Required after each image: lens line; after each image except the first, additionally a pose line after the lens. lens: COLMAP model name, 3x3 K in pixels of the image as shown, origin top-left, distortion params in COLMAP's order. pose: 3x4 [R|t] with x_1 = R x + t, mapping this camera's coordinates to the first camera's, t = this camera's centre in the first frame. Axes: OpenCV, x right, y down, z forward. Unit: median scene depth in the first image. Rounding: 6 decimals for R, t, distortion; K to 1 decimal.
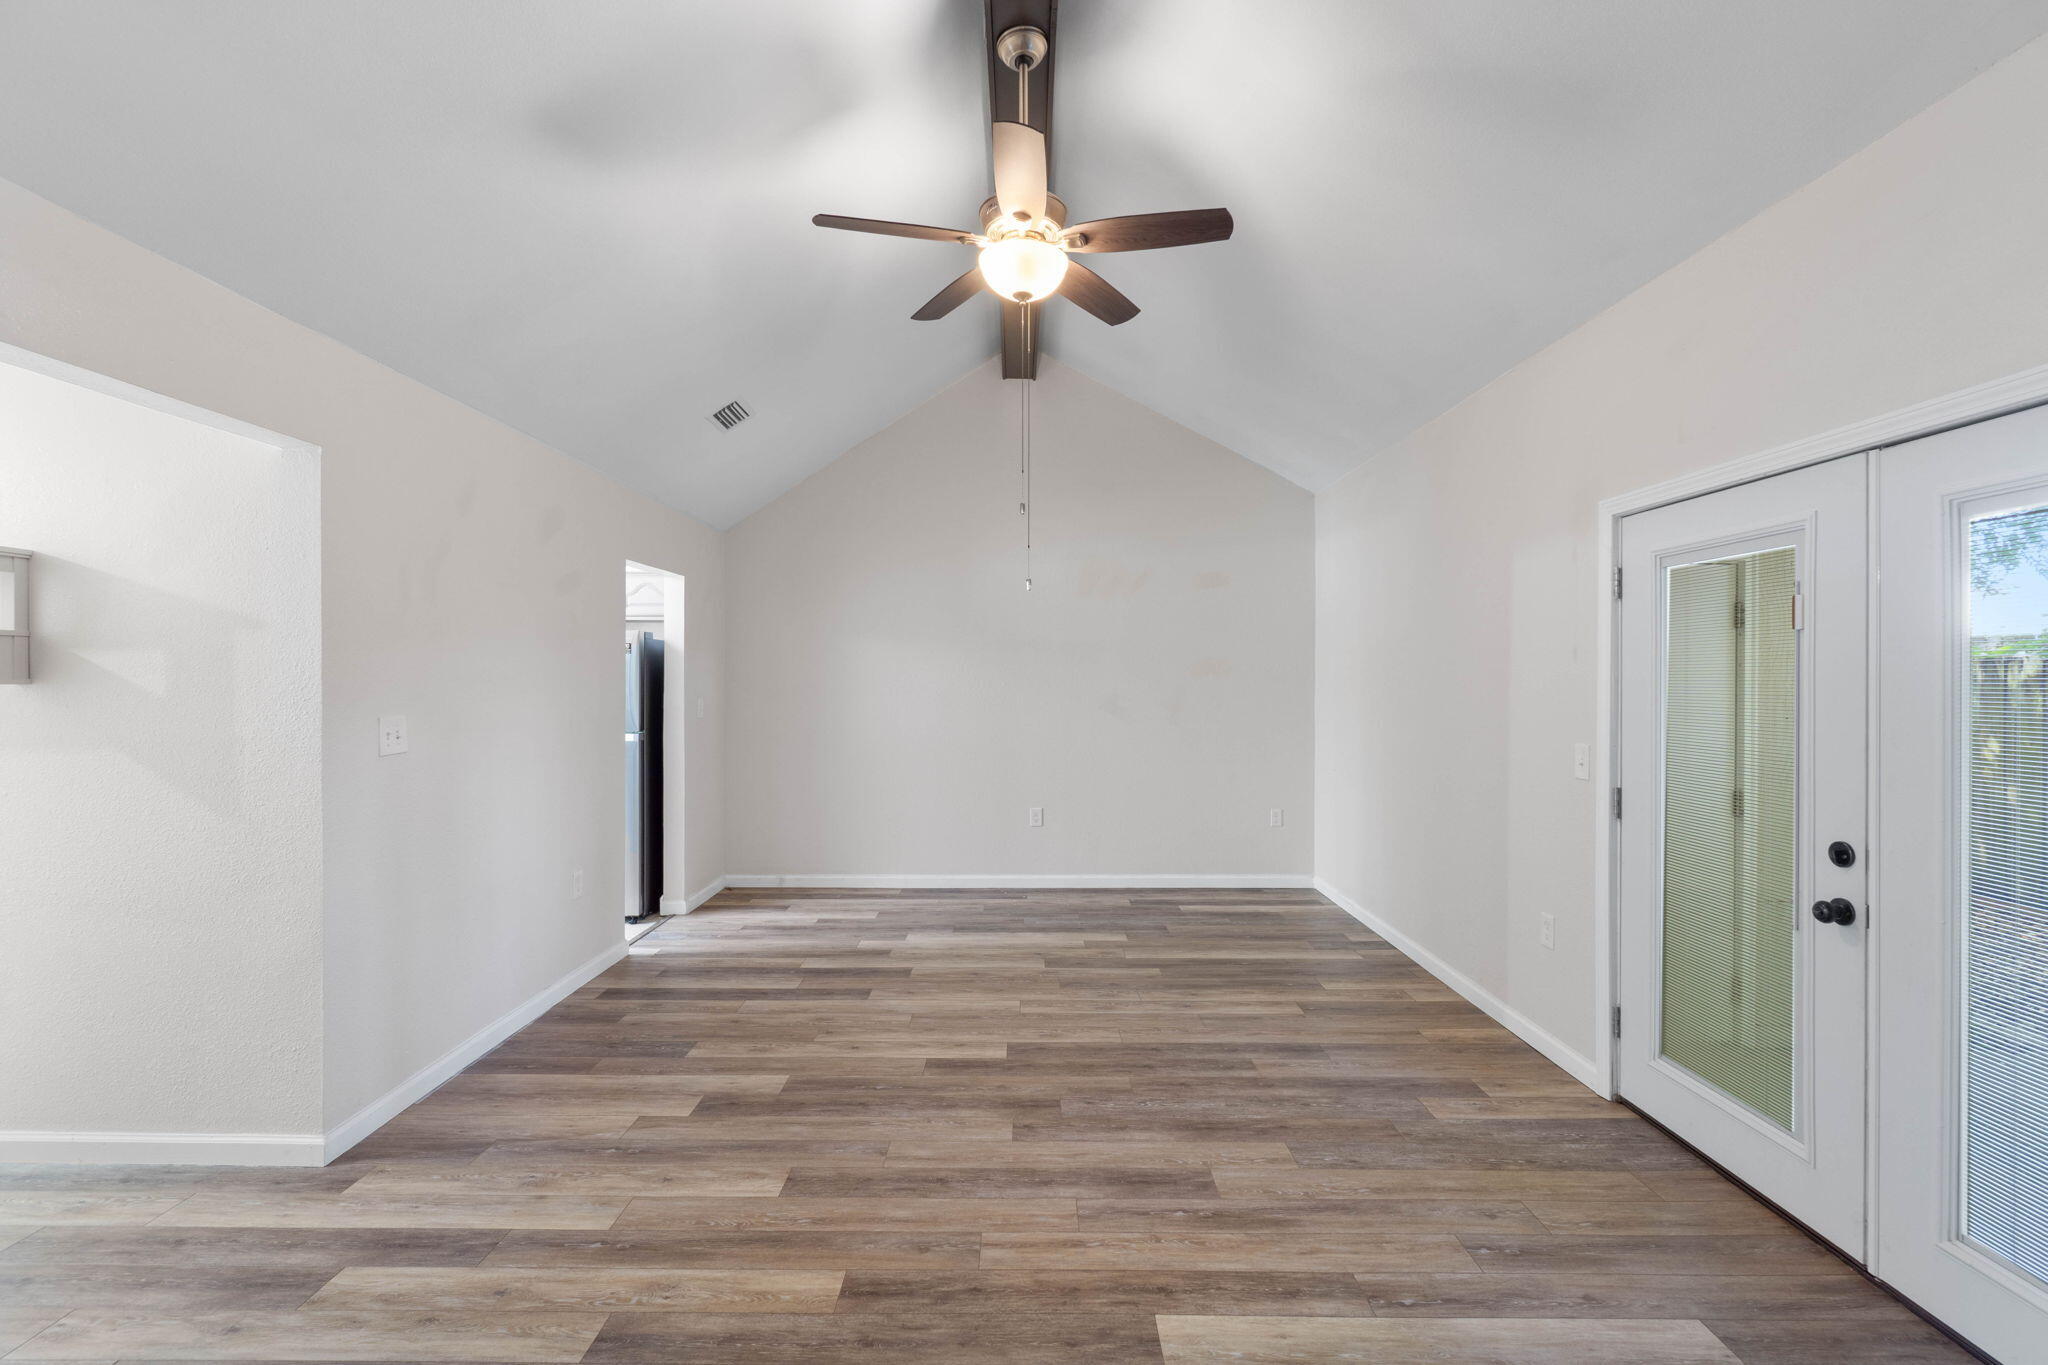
lens RADIAL K [[883.8, 0, 1026.8], [0, 883.8, 686.0], [0, 0, 1]] dist [-0.002327, 0.000943]
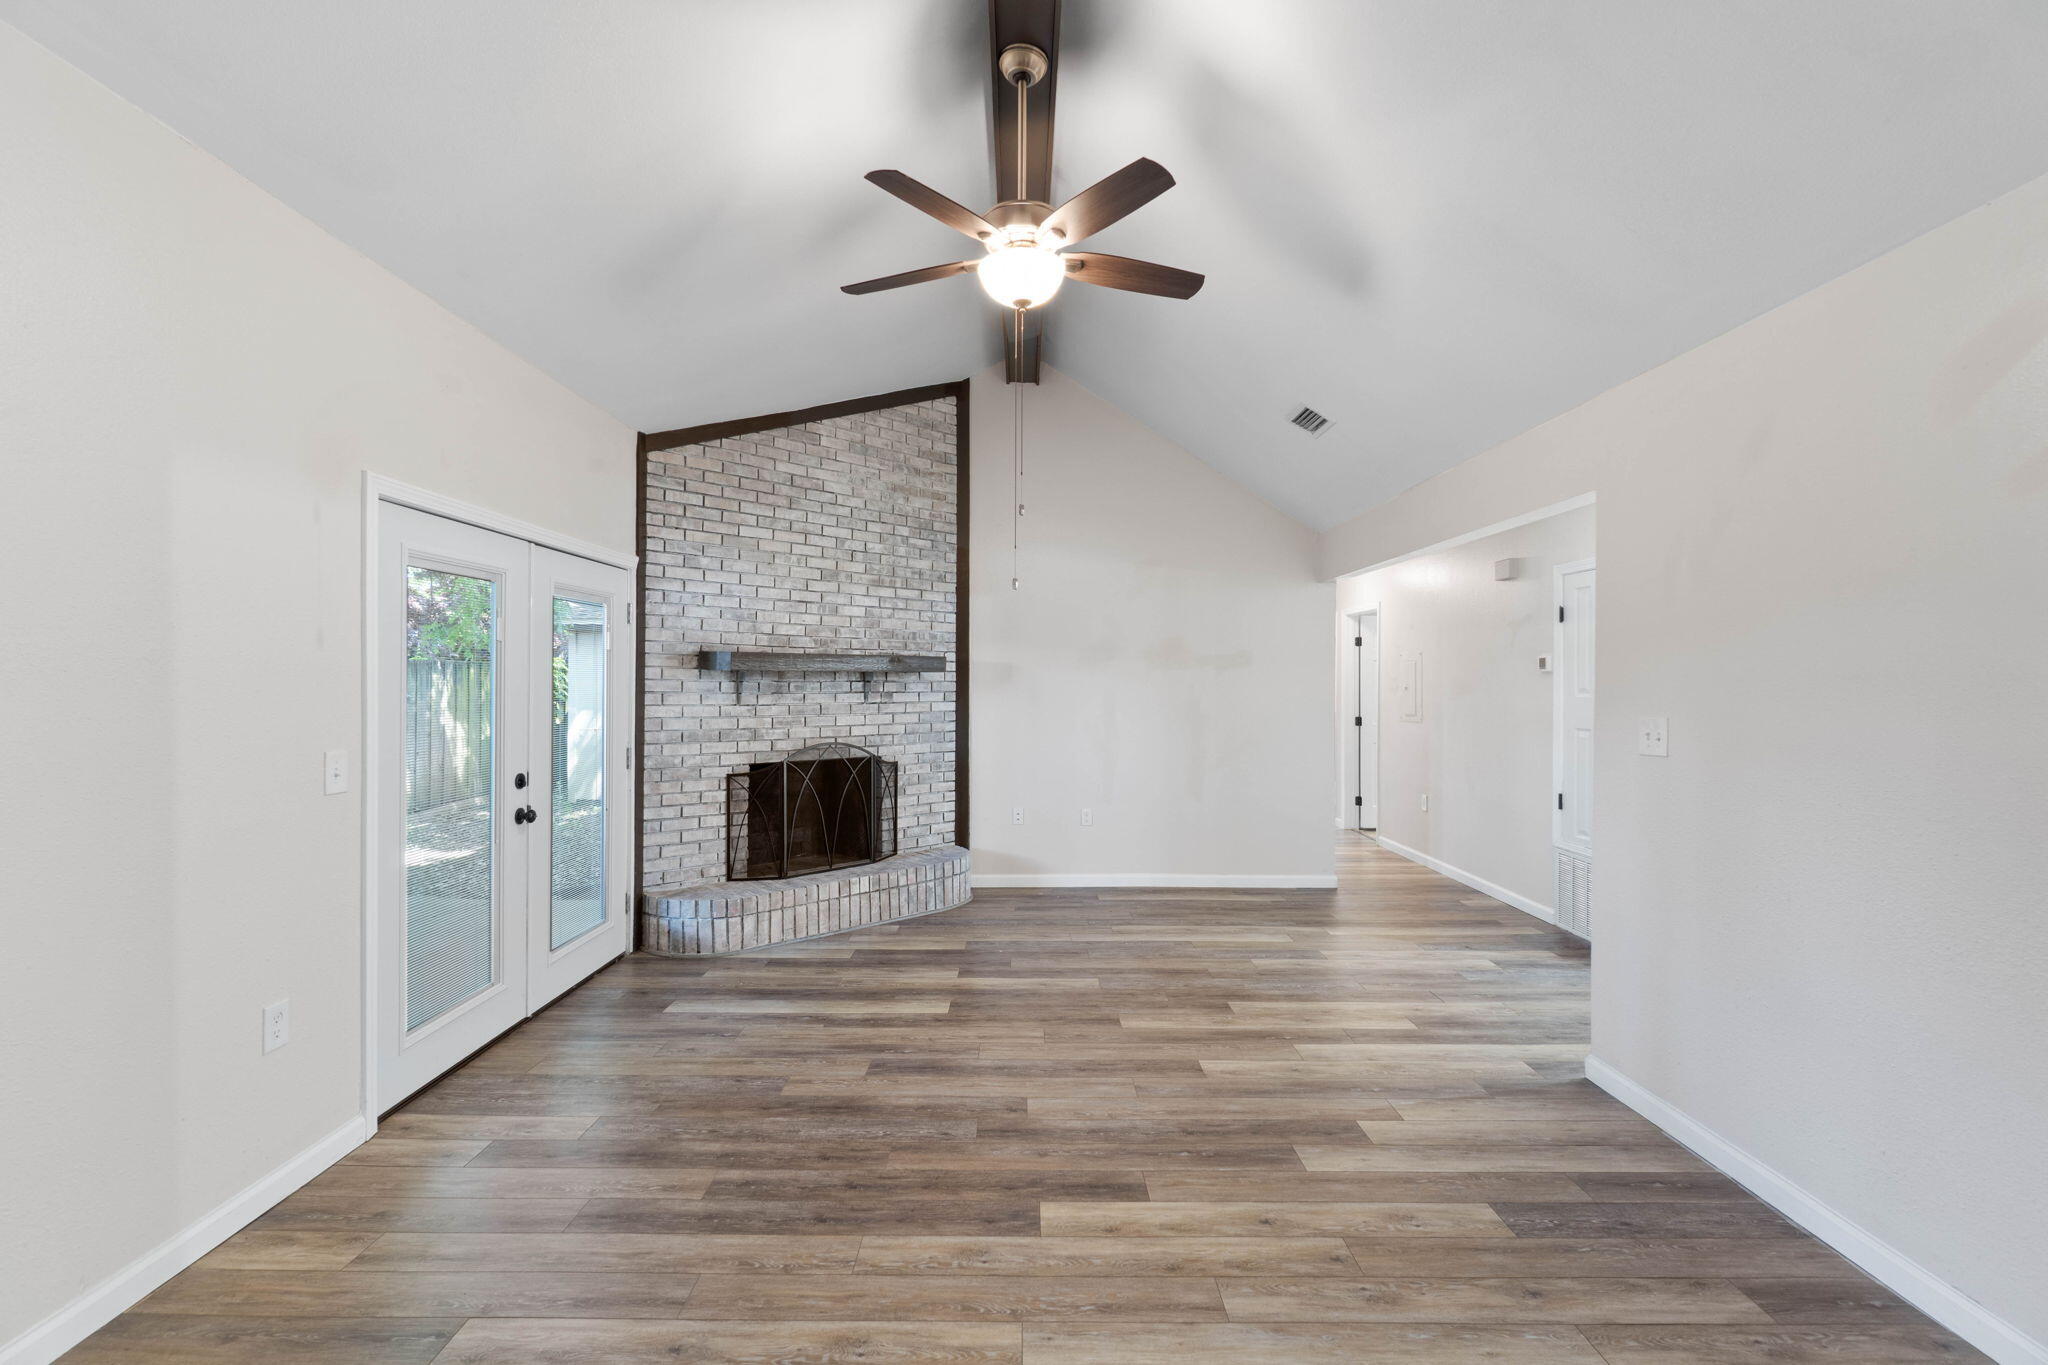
lens RADIAL K [[901.8, 0, 994.9], [0, 901.8, 680.3], [0, 0, 1]] dist [-0.003373, -0.000206]
pose [[-0.999492, -0.006549, 0.031175, -0.007067], [-0.006383, 0.999965, 0.005441, -0.008148], [-0.031210, 0.005239, -0.999499, 1.863339]]
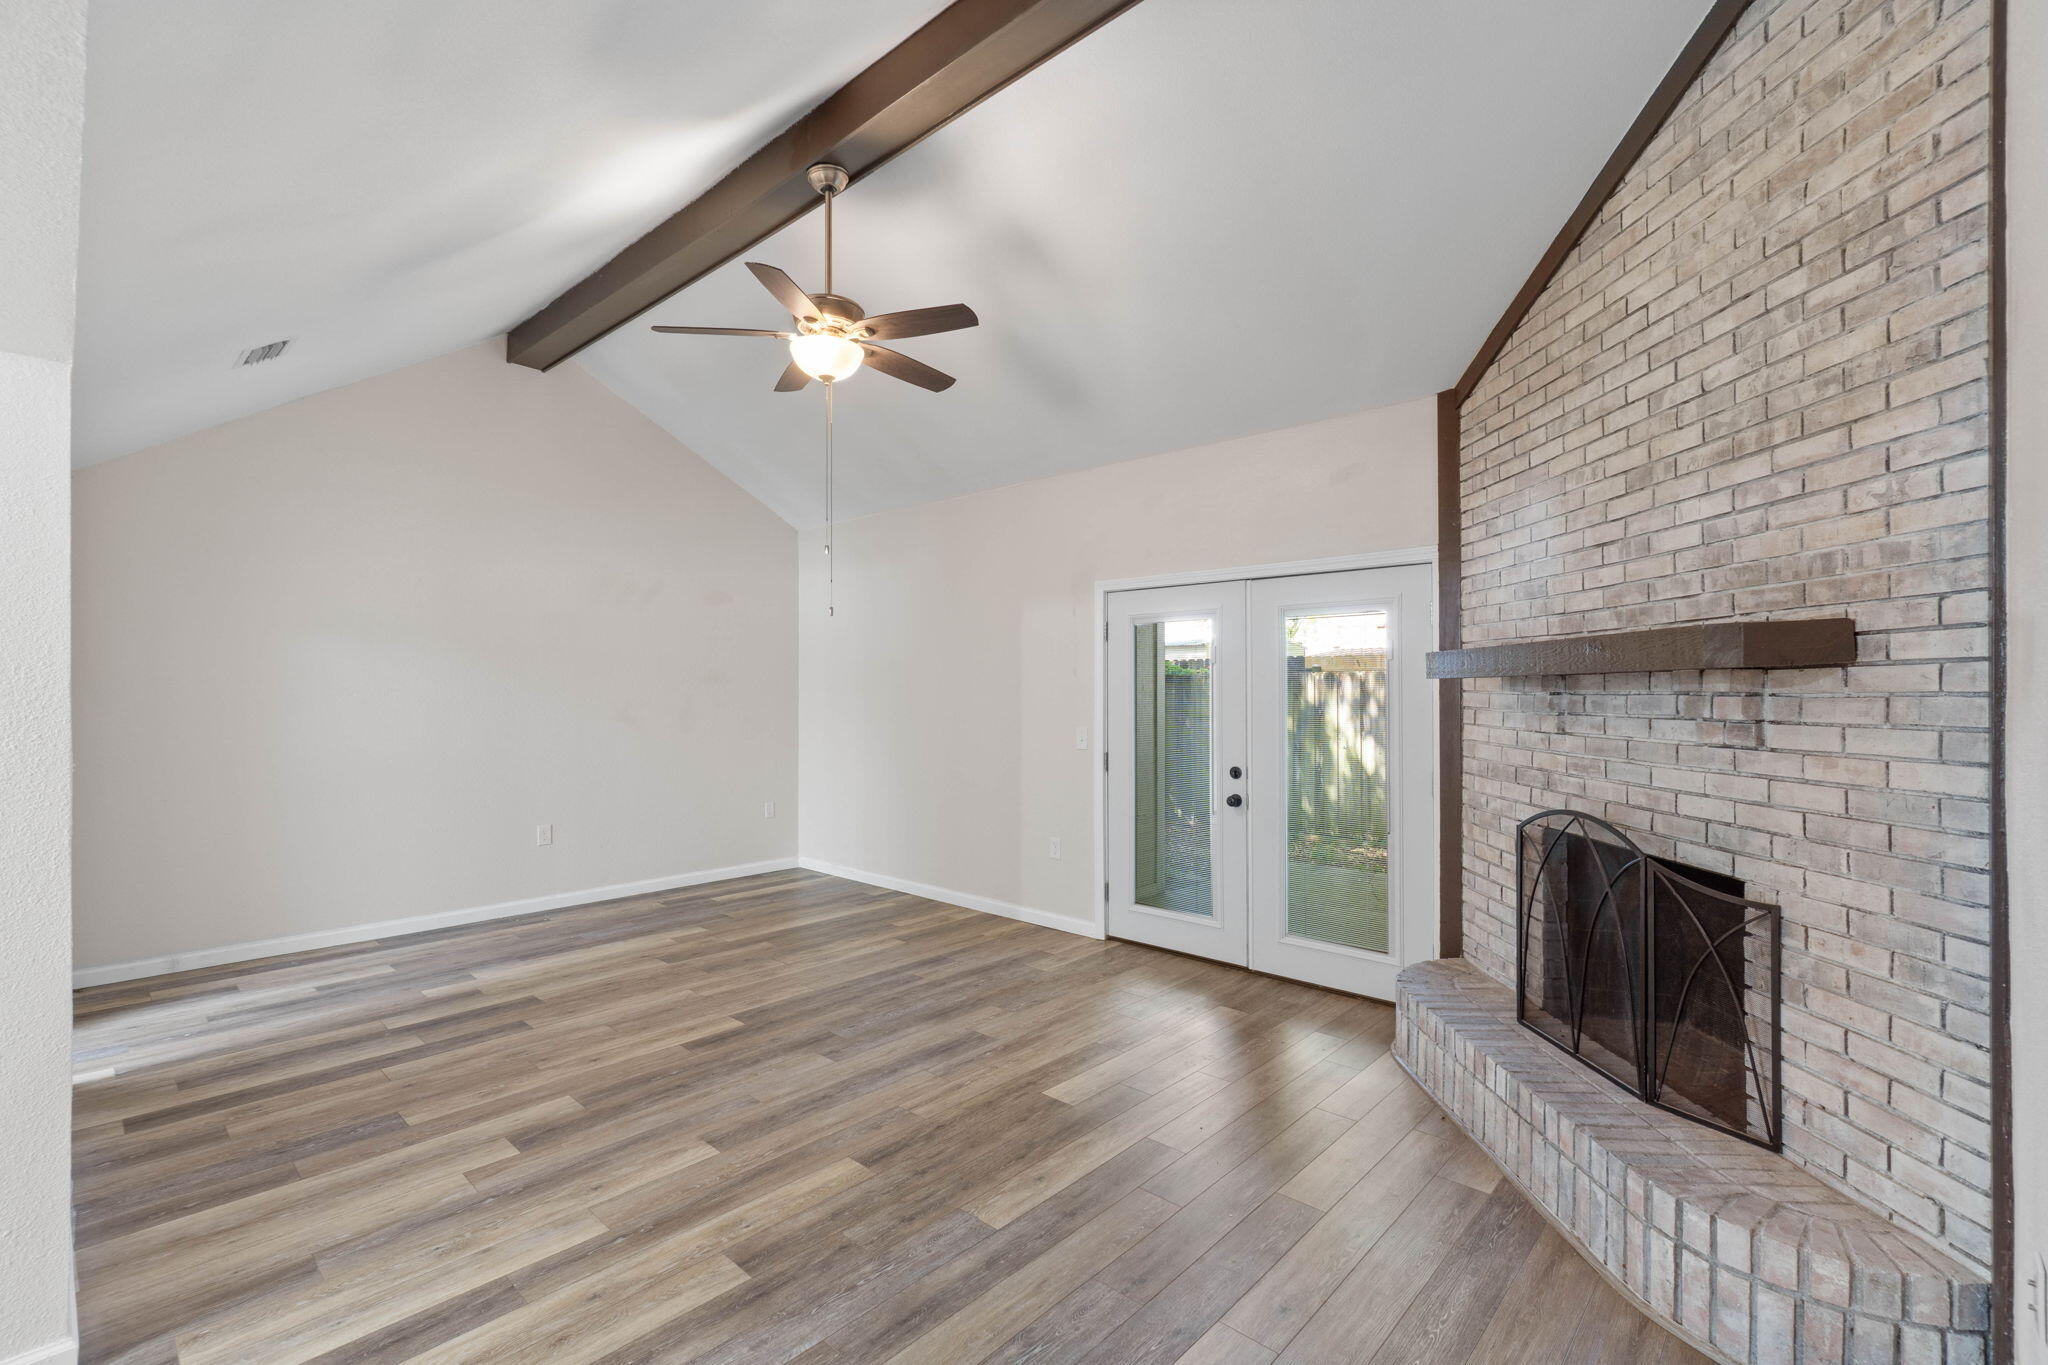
lens RADIAL K [[883.8, 0, 1022.7], [0, 883.8, 685.5], [0, 0, 1]] dist [-0.002327, 0.000943]
pose [[0.682851, 0.001673, 0.730556, -0.652208], [0.006727, 0.999941, -0.008577, 0.000925], [-0.730527, 0.010772, 0.682799, -0.034738]]
